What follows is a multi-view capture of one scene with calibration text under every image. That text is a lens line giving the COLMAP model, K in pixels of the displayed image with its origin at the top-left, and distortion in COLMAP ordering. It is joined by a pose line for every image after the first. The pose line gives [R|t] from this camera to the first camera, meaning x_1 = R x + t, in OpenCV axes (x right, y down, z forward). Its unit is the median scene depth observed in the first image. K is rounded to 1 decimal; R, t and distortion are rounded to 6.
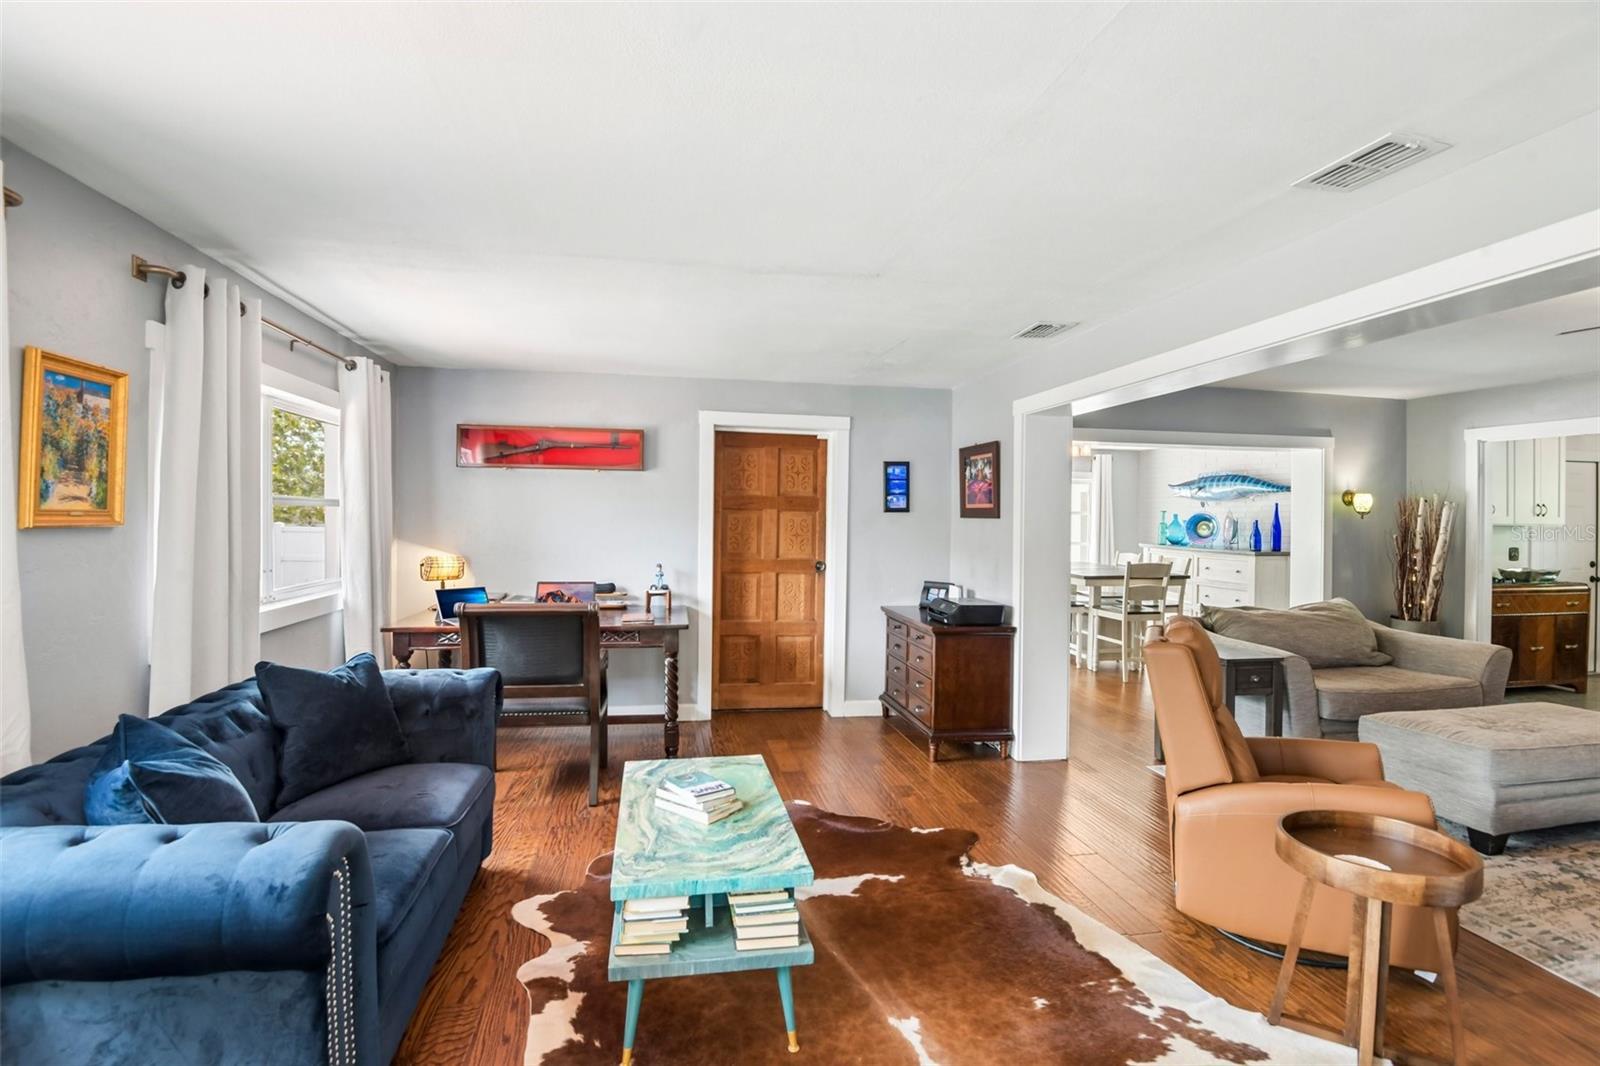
lens RADIAL K [[776.7, 0, 797.2], [0, 776.7, 509.9], [0, 0, 1]] dist [-0.042722, -0.001113]
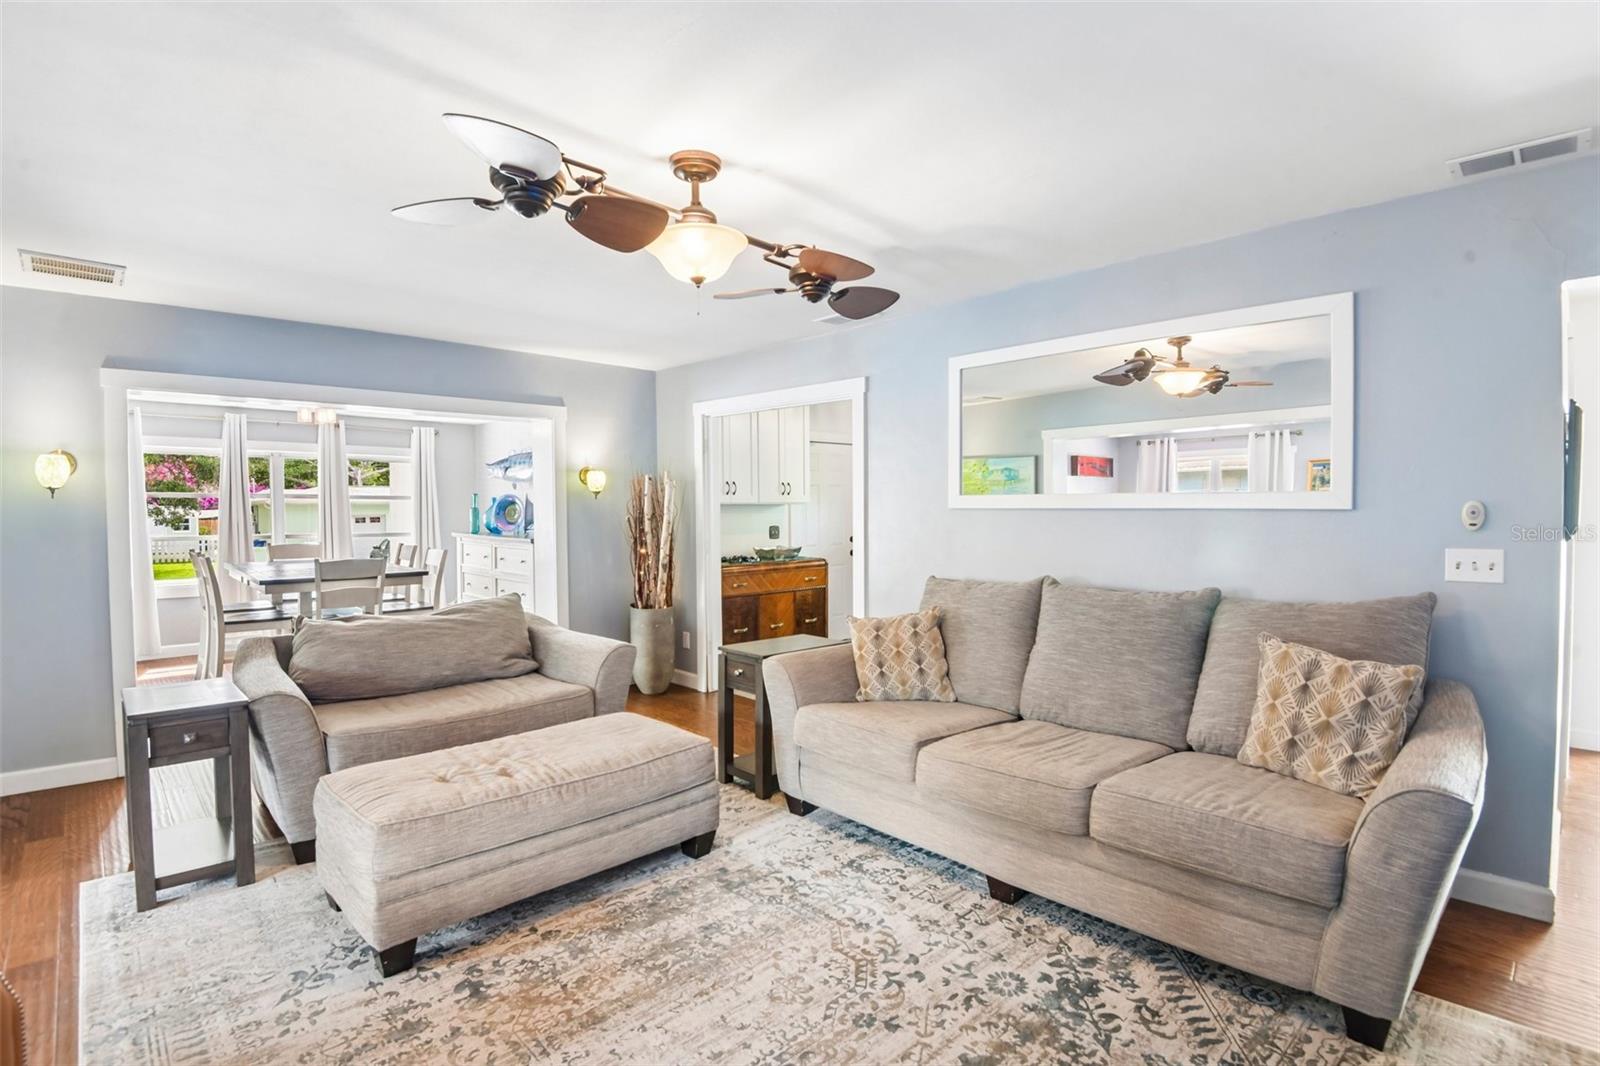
lens RADIAL K [[771.9, 0, 808.1], [0, 771.9, 526.7], [0, 0, 1]] dist [-0.012599, -0.000688]
pose [[0.838283, -0.030905, 0.544359, 0.551460], [0.009871, 0.999089, 0.041520, 0.010829], [-0.545146, -0.029432, 0.837824, 0.118667]]
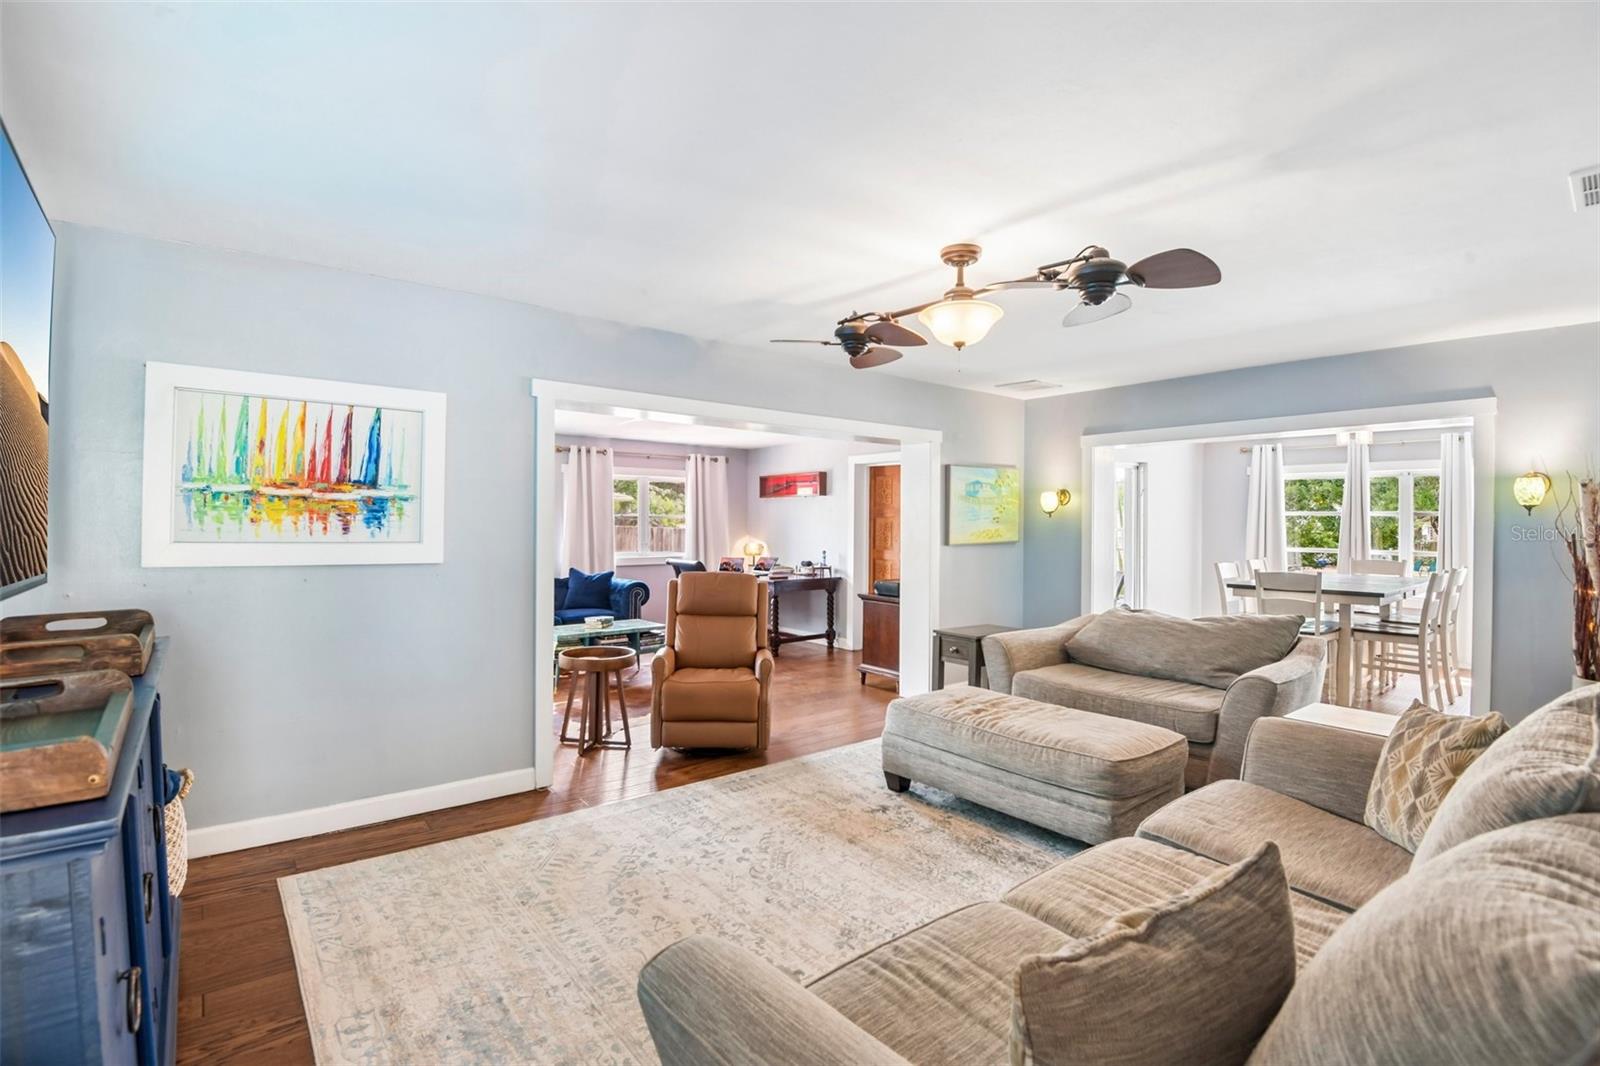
lens RADIAL K [[745.6, 0, 800.0], [0, 745.6, 533.0], [0, 0, 1]] dist [-0.009849, -0.020694]
pose [[0.477033, 0.001764, -0.878884, 1.197445], [0.009899, 0.999924, 0.007380, 0.018912], [0.878830, -0.012220, 0.476979, 0.173856]]
